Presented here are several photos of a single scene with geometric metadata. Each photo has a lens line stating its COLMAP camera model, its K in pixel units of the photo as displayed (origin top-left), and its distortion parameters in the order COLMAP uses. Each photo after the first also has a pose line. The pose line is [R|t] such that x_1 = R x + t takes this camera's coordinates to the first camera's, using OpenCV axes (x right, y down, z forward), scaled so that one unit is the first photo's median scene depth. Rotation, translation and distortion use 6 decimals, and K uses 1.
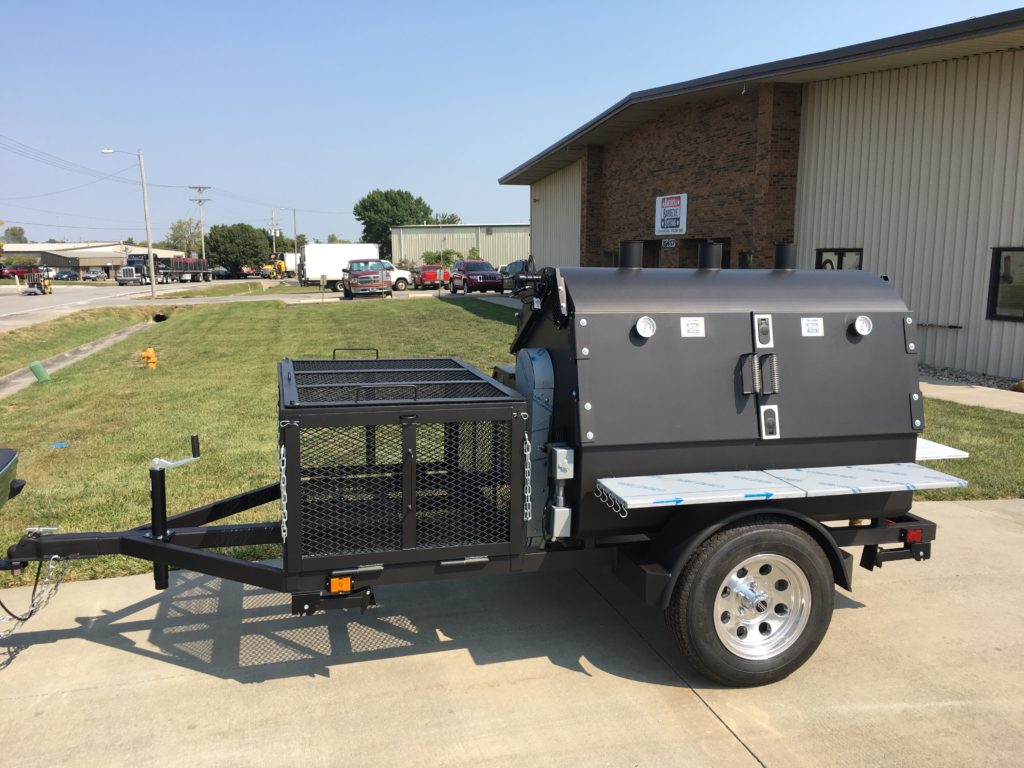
lens RADIAL K [[878.0, 0, 513.4], [0, 878.0, 380.0], [0, 0, 1]] dist [0.083198, -0.113790]
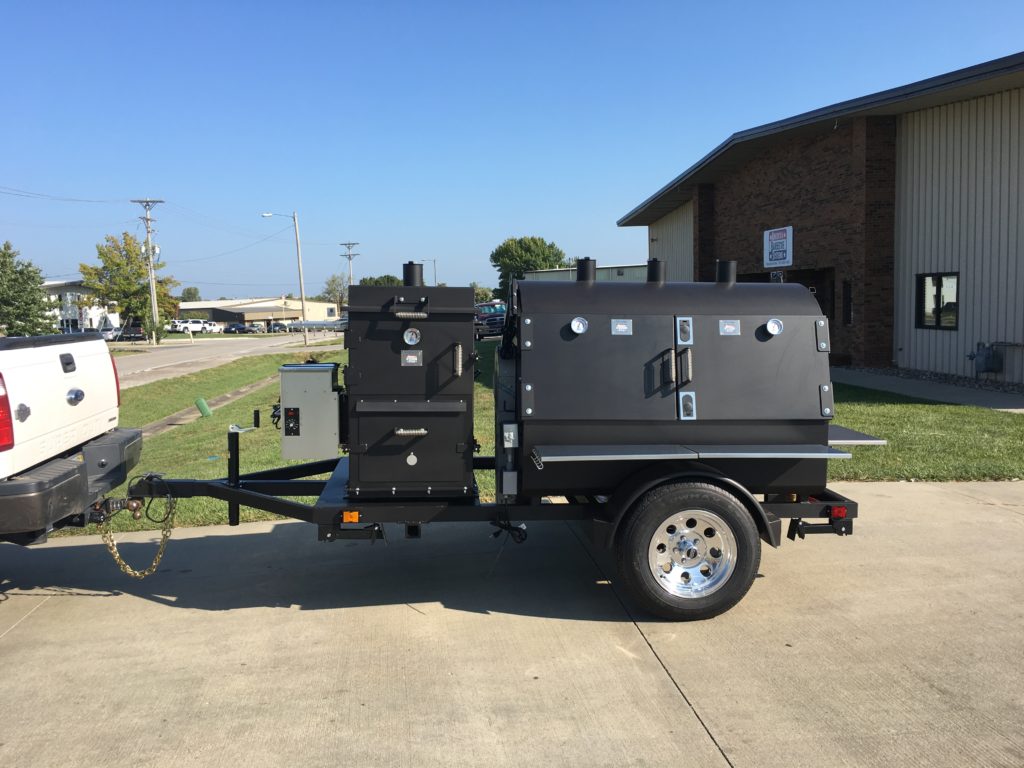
lens RADIAL K [[878.0, 0, 513.4], [0, 878.0, 380.0], [0, 0, 1]] dist [0.083198, -0.113790]
pose [[0.986954, -0.021117, -0.159610, 0.047304], [0.013400, 0.998695, -0.049277, 0.016147], [0.160442, 0.046495, 0.985950, -0.068003]]
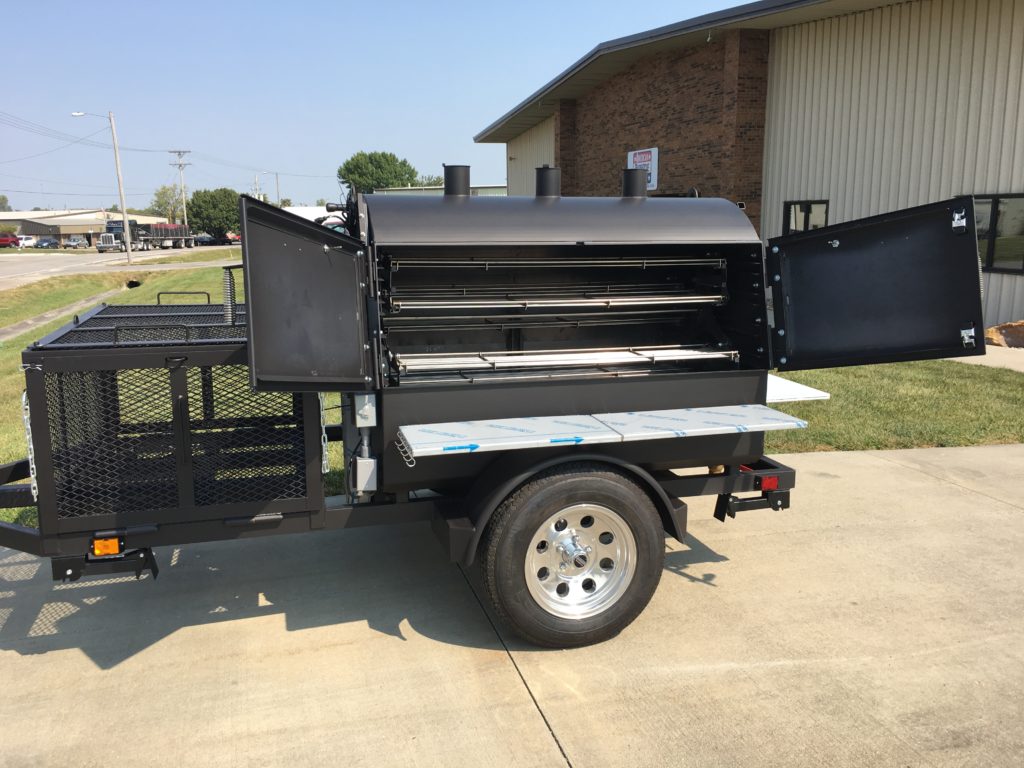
lens RADIAL K [[878.0, 0, 513.4], [0, 878.0, 380.0], [0, 0, 1]] dist [0.083198, -0.113790]
pose [[0.999881, -0.014470, 0.005335, 0.034837], [0.014242, 0.999077, 0.040527, 0.004990], [-0.005916, -0.040447, 0.999164, 0.016043]]
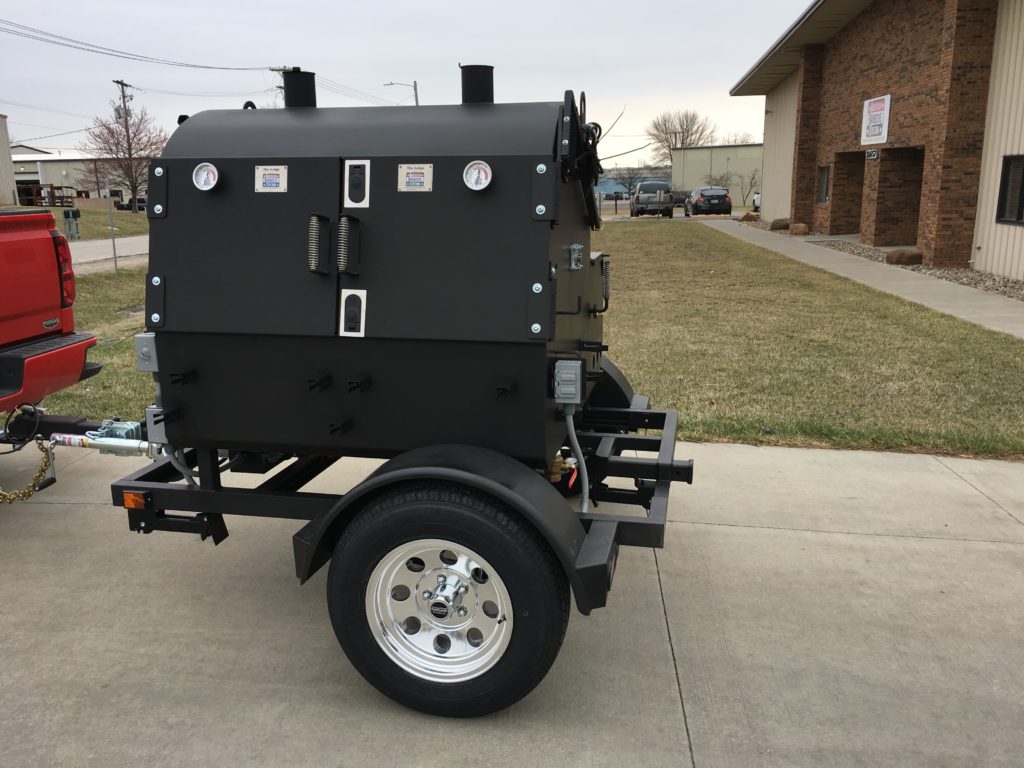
lens RADIAL K [[878.0, 0, 513.4], [0, 878.0, 380.0], [0, 0, 1]] dist [0.083198, -0.113790]
pose [[0.937375, 0.063289, -0.342524, 0.208988], [-0.035153, 0.995523, 0.087745, 0.002877], [0.346543, -0.070209, 0.935403, 0.052235]]
